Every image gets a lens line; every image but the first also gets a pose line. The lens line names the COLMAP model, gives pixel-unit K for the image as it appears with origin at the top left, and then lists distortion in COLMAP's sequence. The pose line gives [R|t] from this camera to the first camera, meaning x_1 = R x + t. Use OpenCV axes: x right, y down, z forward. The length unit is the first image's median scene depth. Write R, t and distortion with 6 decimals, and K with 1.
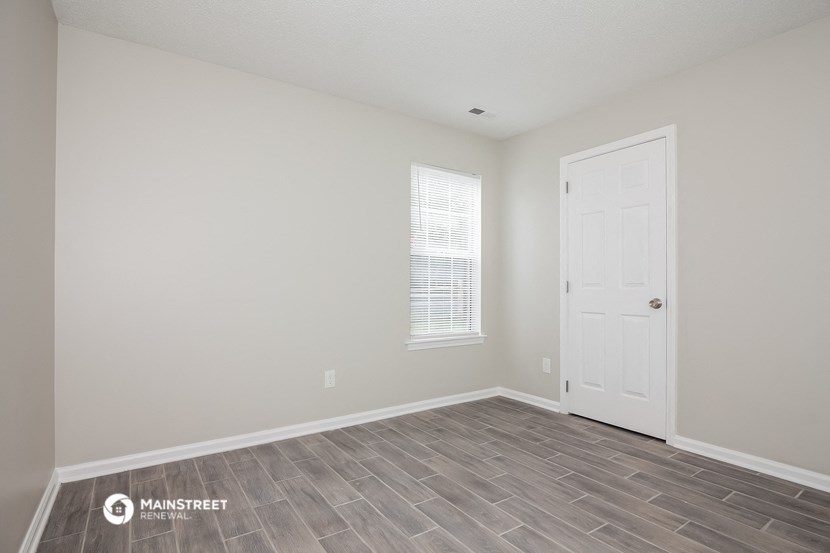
lens RADIAL K [[417.2, 0, 418.6], [0, 417.2, 277.8], [0, 0, 1]] dist [0.003272, 0.000572]
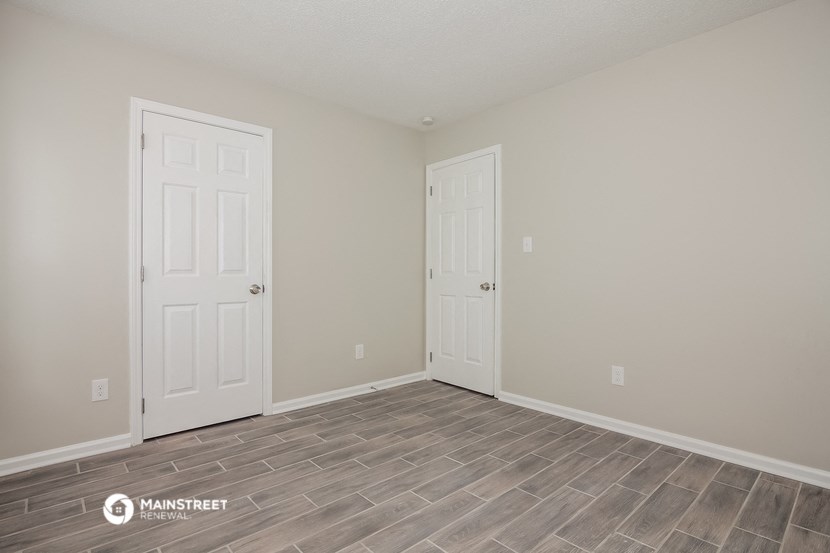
lens RADIAL K [[417.2, 0, 418.6], [0, 417.2, 277.8], [0, 0, 1]] dist [0.003272, 0.000572]
pose [[-0.138522, -0.010703, 0.990302, -0.616964], [-0.032915, 0.999439, 0.006198, 0.011778], [-0.989812, -0.031737, -0.138796, 0.839211]]
